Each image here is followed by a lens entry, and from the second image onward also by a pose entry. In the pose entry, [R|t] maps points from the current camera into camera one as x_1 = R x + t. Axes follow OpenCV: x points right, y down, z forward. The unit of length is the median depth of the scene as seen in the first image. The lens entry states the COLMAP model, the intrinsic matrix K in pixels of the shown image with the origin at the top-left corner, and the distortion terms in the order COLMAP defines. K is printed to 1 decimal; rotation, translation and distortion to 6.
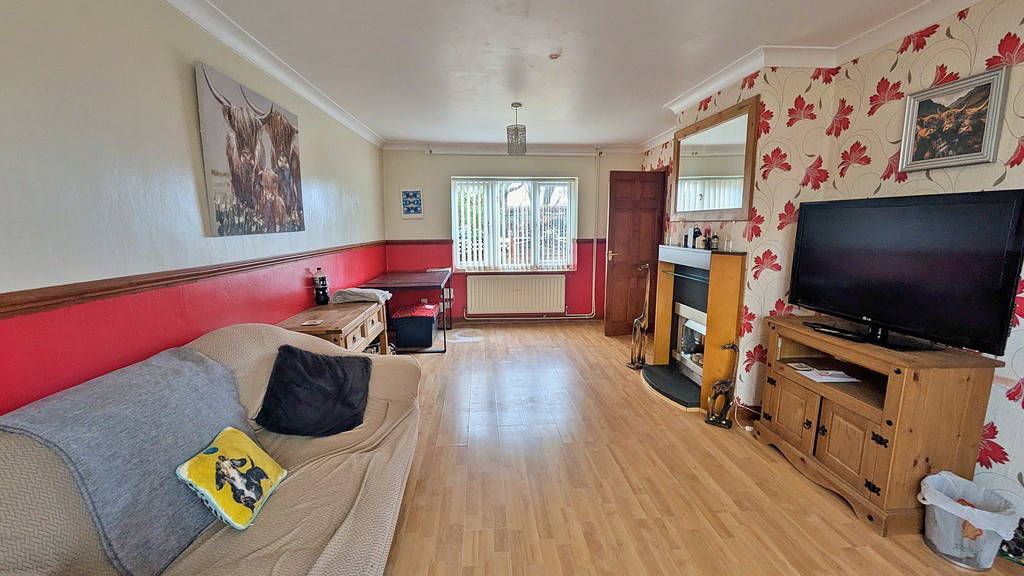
lens RADIAL K [[442.8, 0, 511.0], [0, 442.8, 294.9], [0, 0, 1]] dist [0.000071, 0.000015]
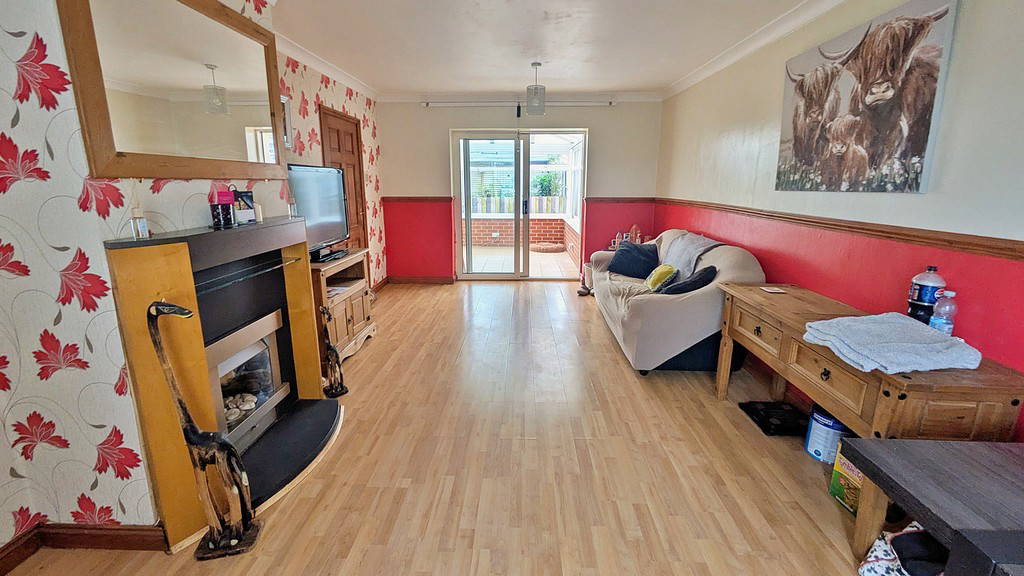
lens RADIAL K [[442.8, 0, 508.8], [0, 442.8, 278.4], [0, 0, 1]] dist [0.000071, 0.000015]
pose [[-0.994220, -0.019070, 0.105652, -0.002766], [0.020869, 0.930998, 0.364428, -0.344617], [-0.105311, 0.364527, -0.925219, 2.142138]]
